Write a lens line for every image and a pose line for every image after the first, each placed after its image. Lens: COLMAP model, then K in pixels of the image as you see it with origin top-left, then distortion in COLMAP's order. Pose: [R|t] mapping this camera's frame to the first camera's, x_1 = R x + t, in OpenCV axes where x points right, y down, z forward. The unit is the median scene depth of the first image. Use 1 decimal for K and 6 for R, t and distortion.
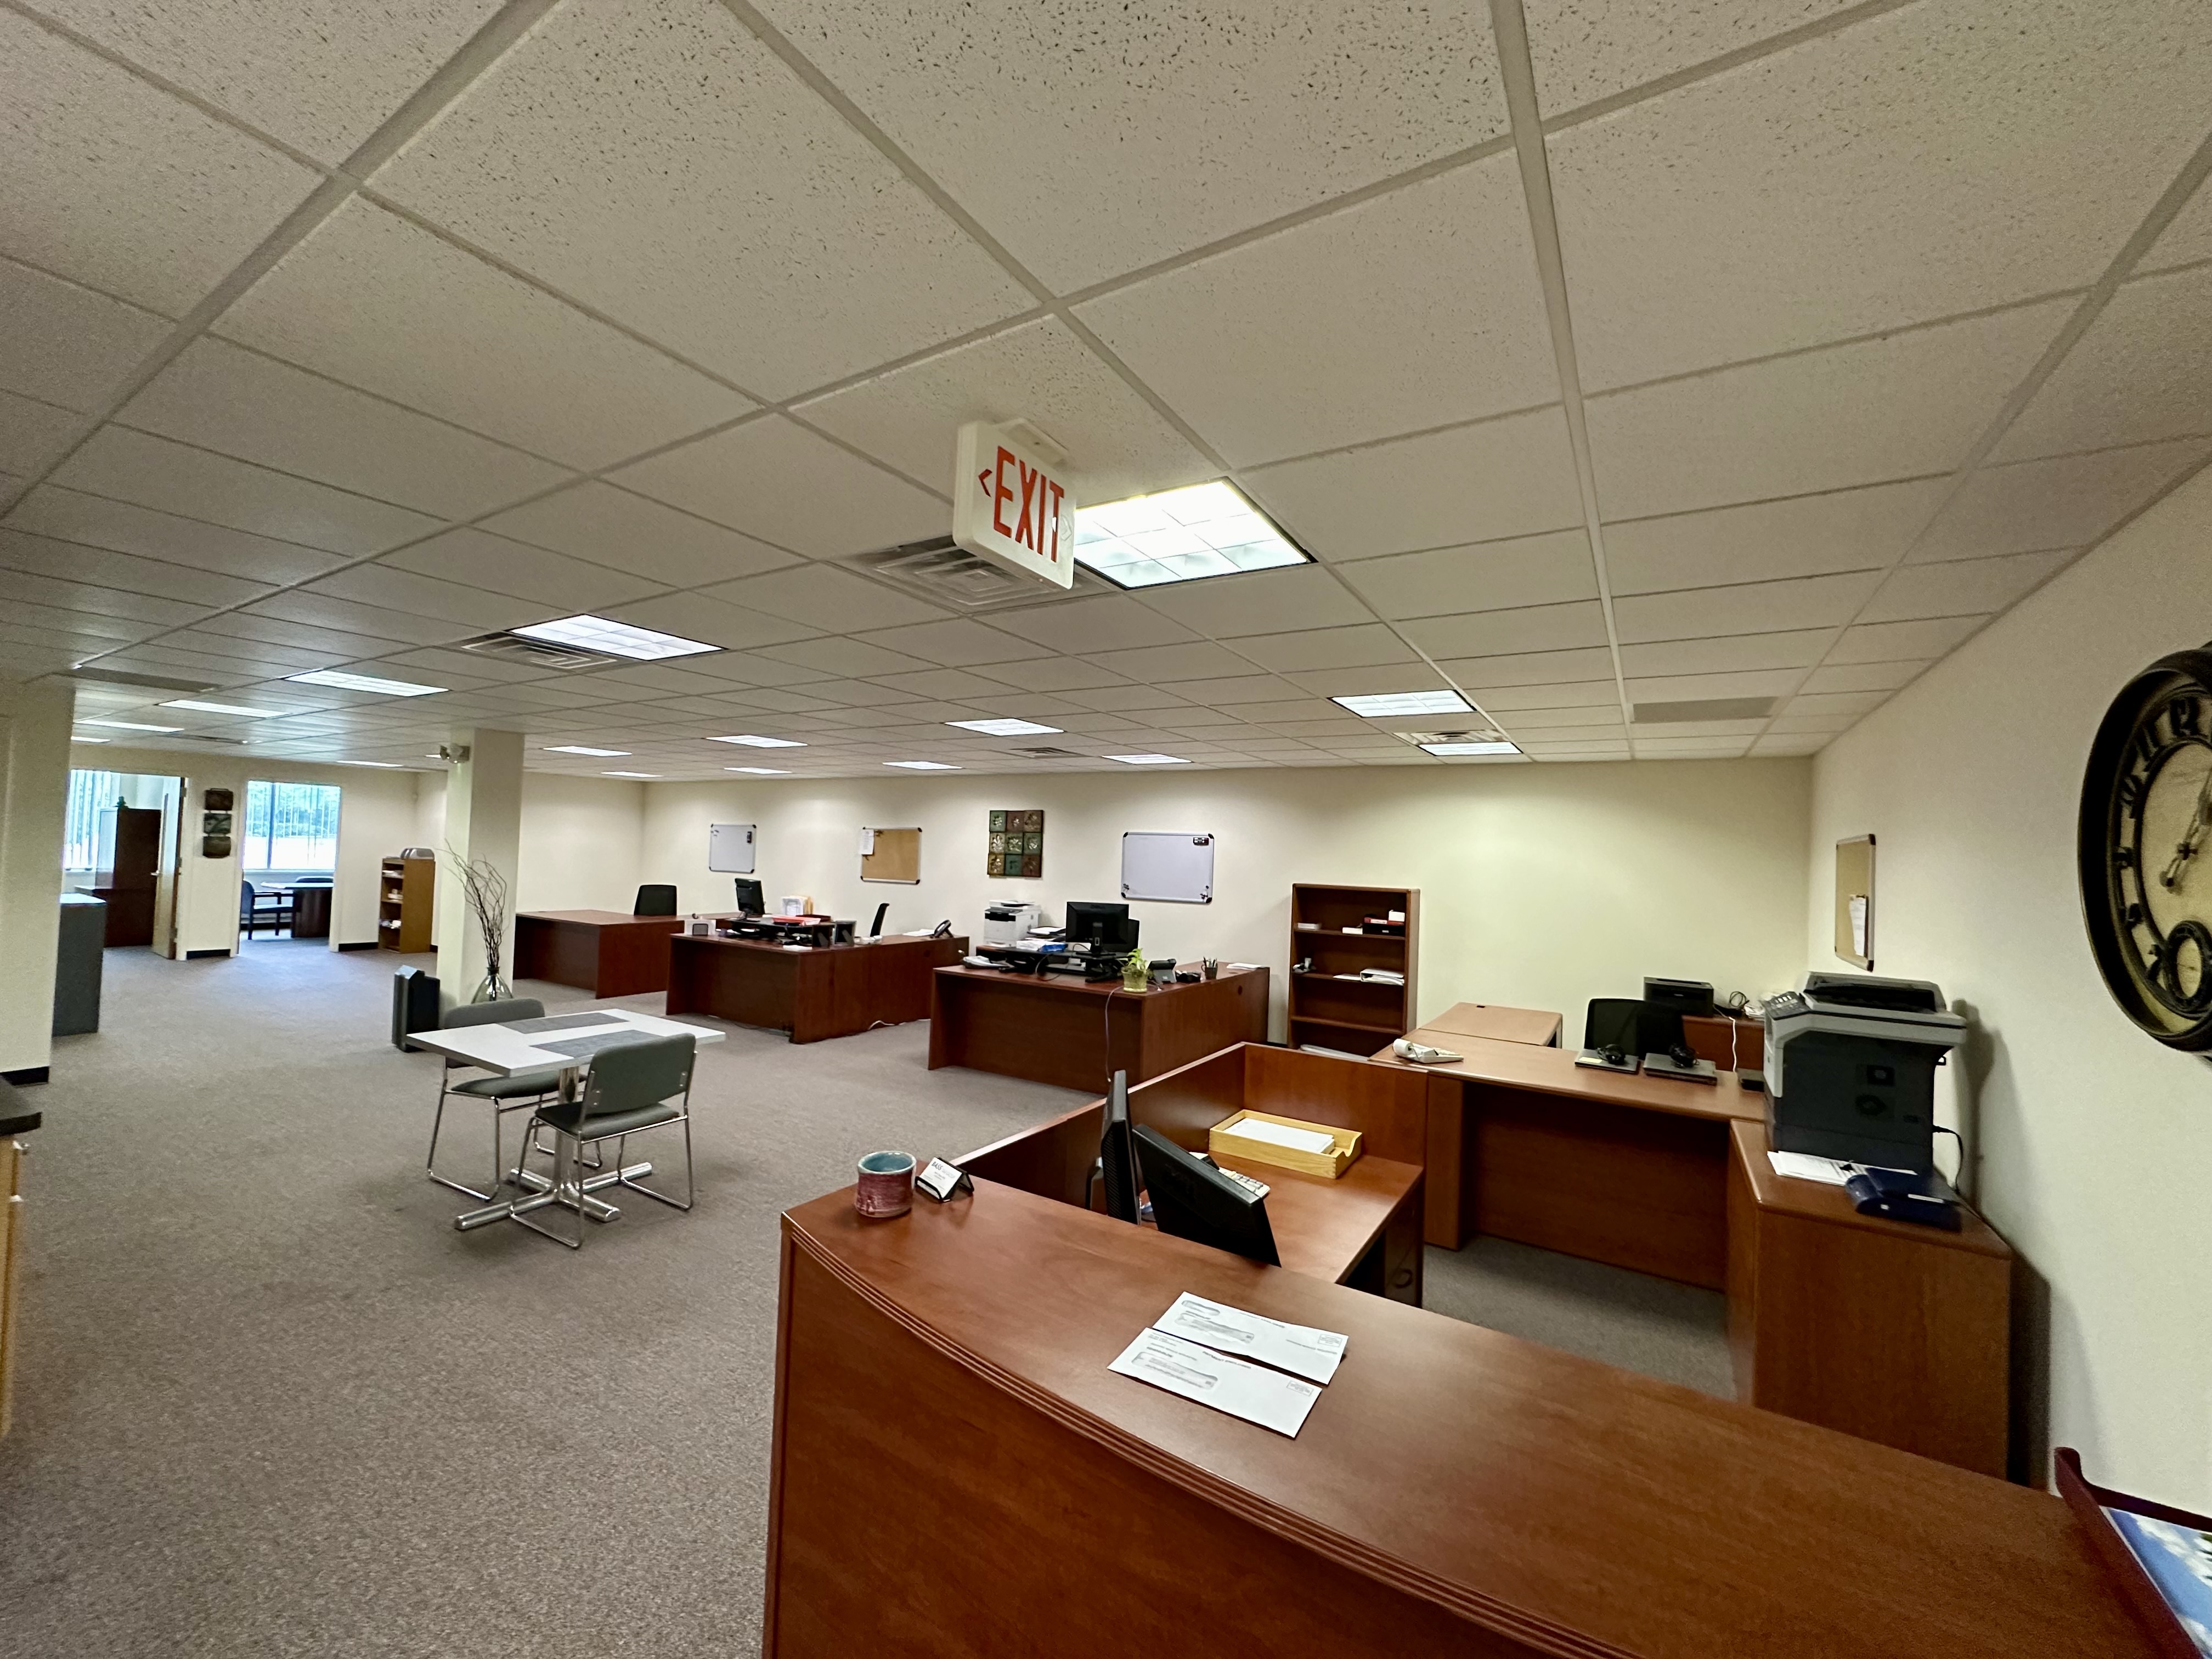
lens RADIAL K [[884.0, 0, 1106.0], [0, 884.0, 829.5], [0, 0, 1]] dist [-0.001060, 0.000555]
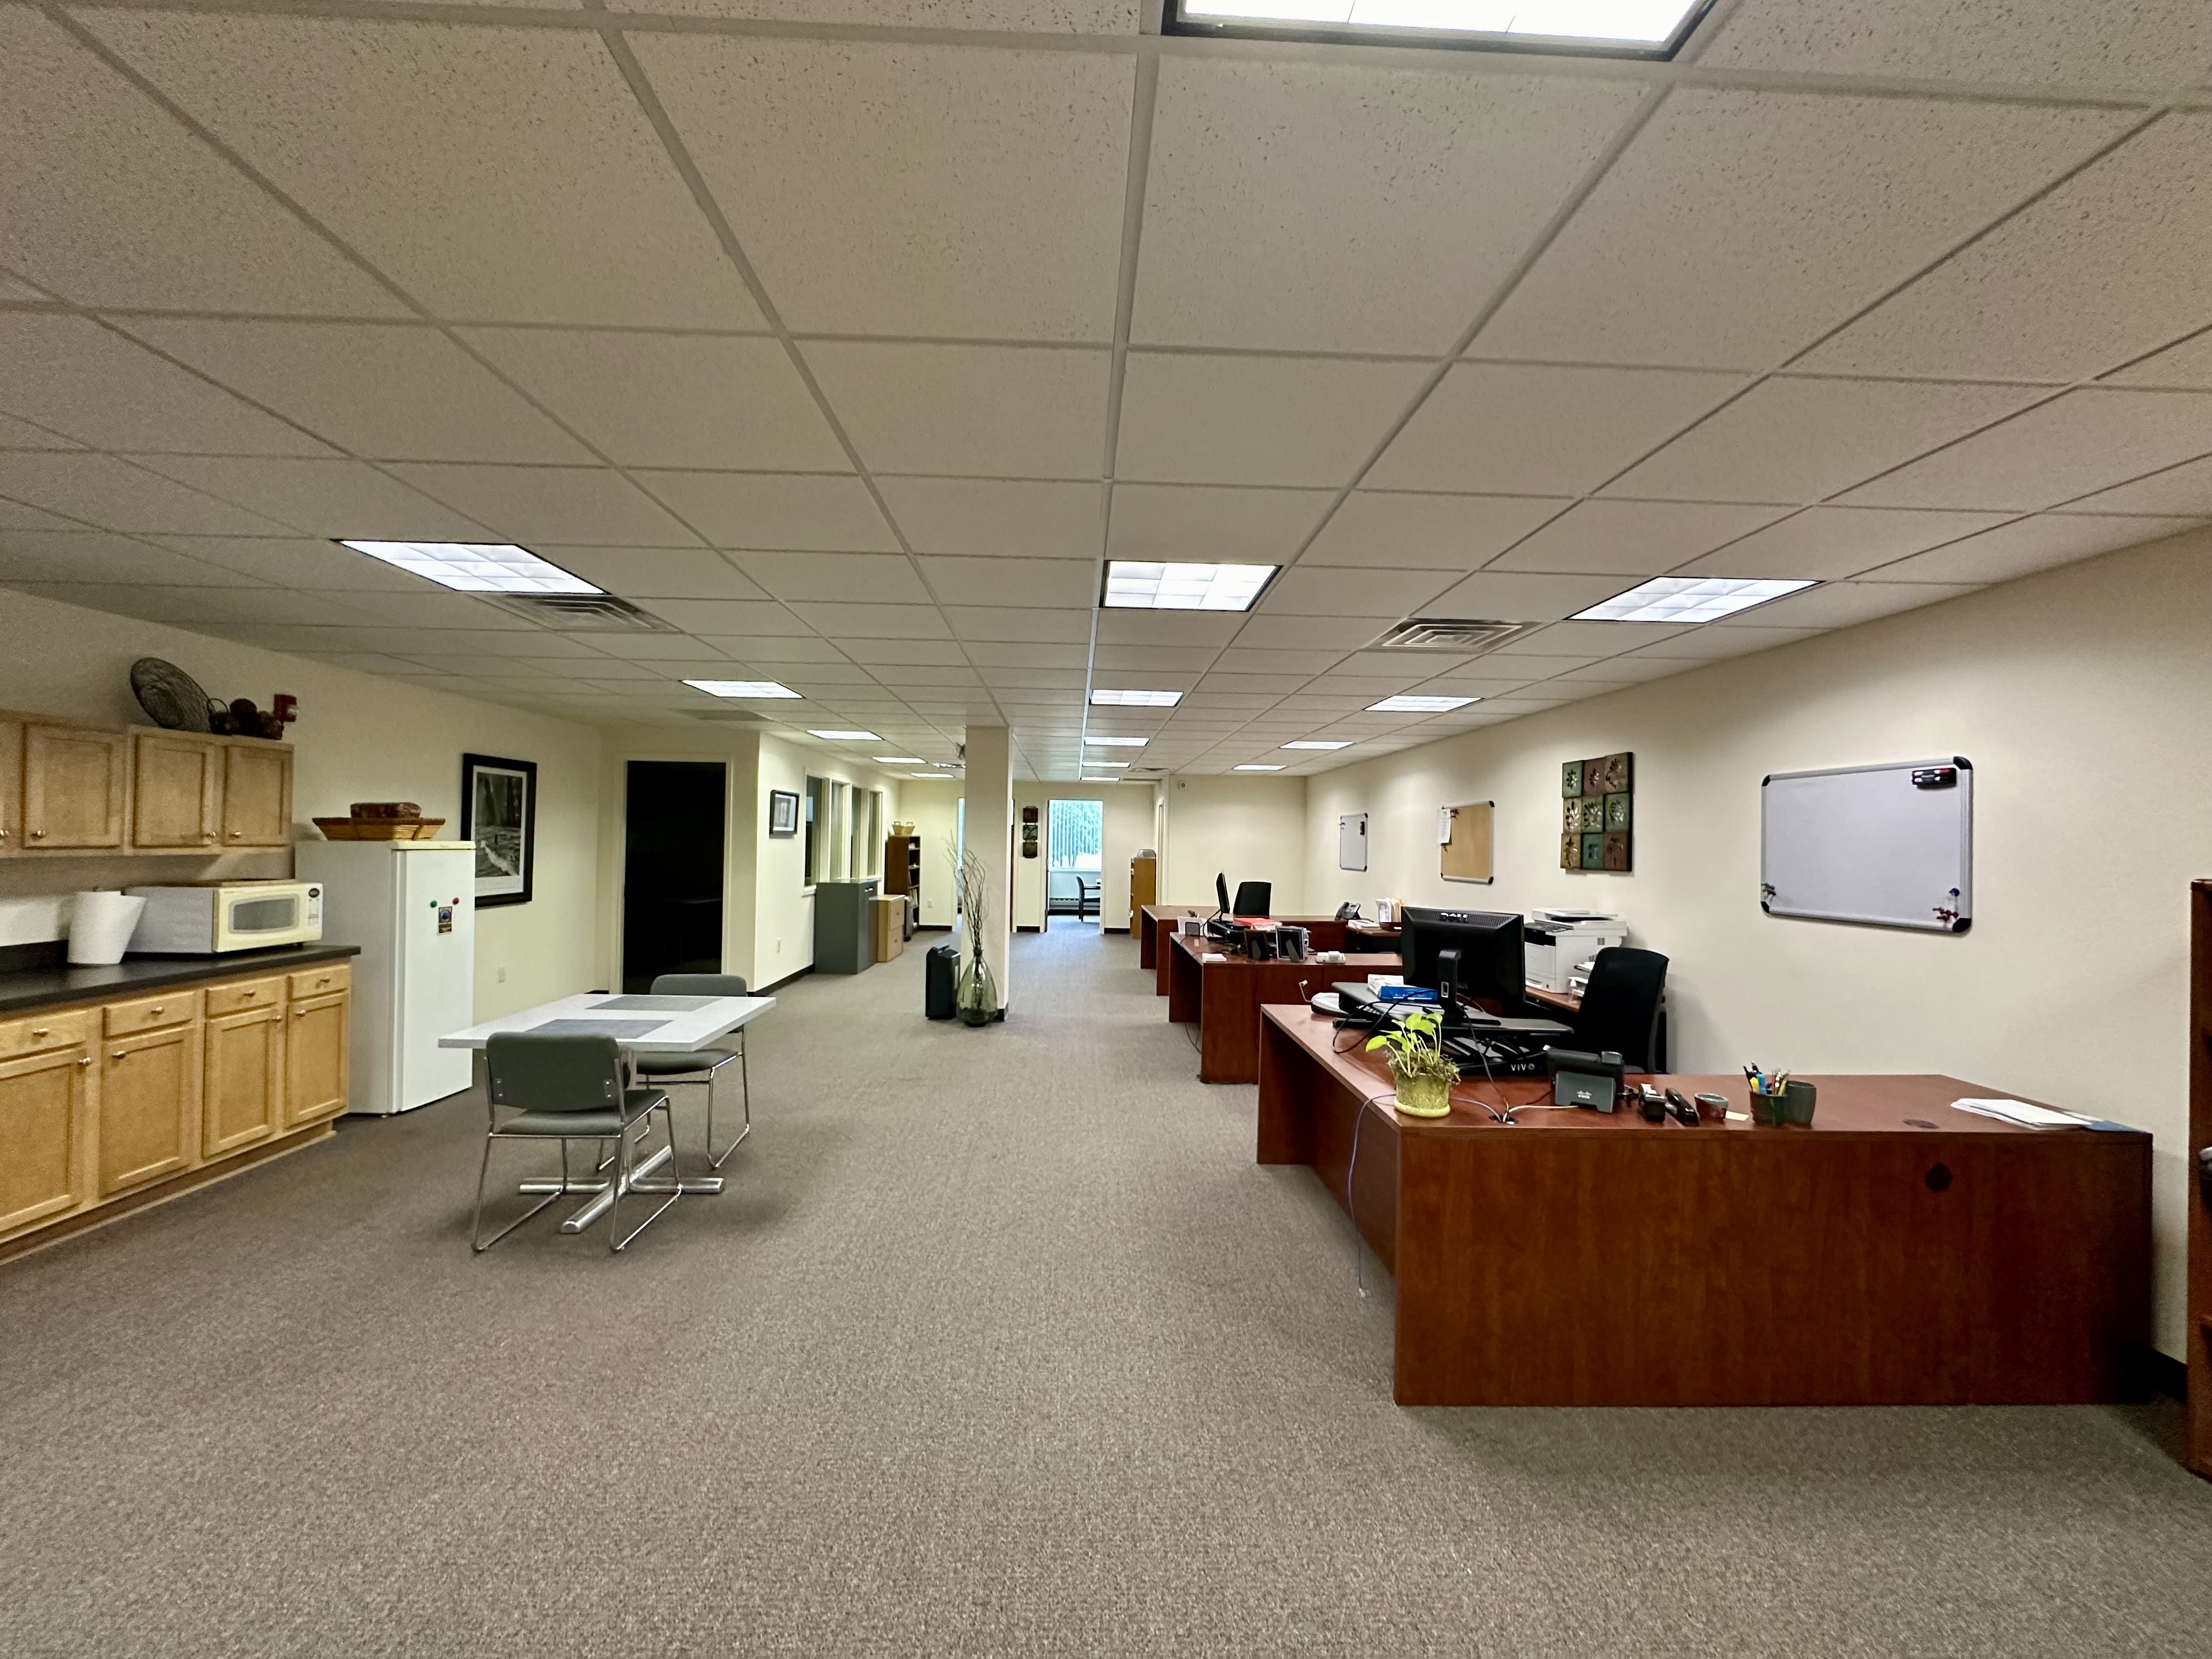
lens RADIAL K [[884.0, 0, 1106.0], [0, 884.0, 829.5], [0, 0, 1]] dist [-0.001060, 0.000555]
pose [[0.555696, -0.037956, -0.830518, 0.203758], [0.026260, 0.999260, -0.028098, 0.033511], [0.830971, -0.006195, 0.556282, 0.404159]]
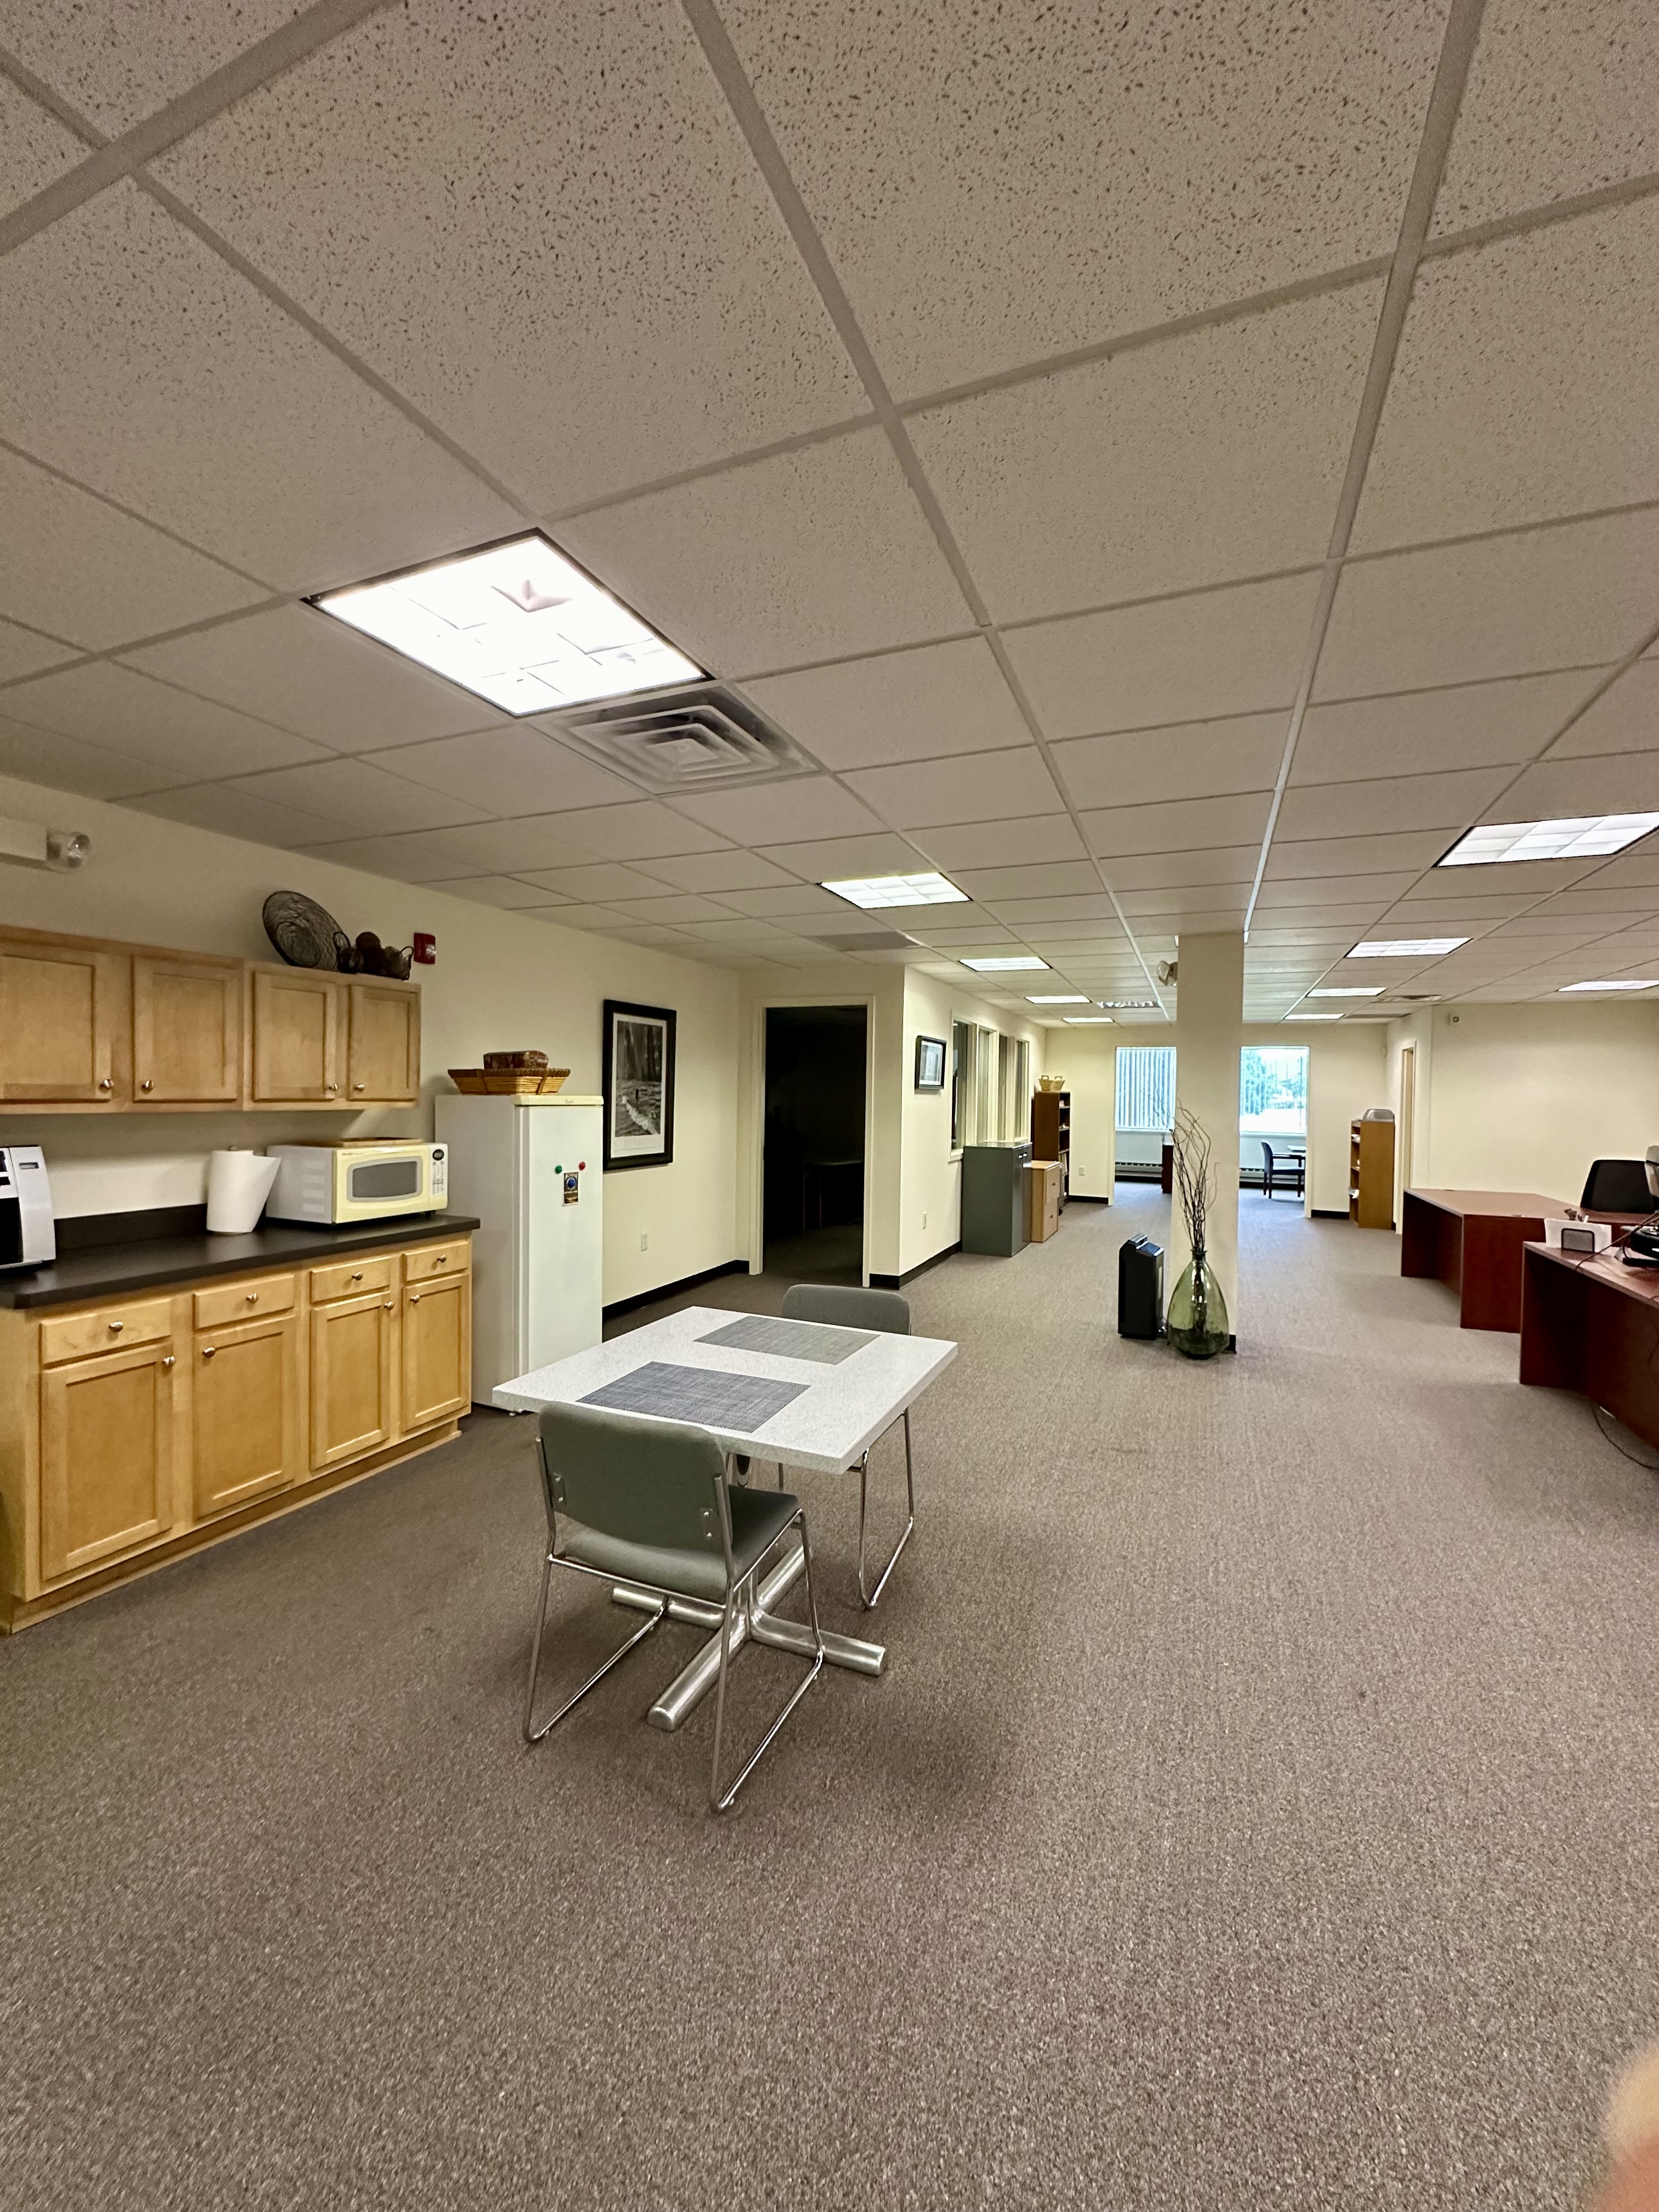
lens RADIAL K [[884.0, 0, 827.2], [0, 884.0, 1106.0], [0, 0, 1]] dist [-0.001060, 0.000555]
pose [[0.148658, -0.019336, -0.988700, -0.001449], [0.016831, 0.999713, -0.017021, 0.030264], [0.988745, -0.014111, 0.148941, 0.433438]]
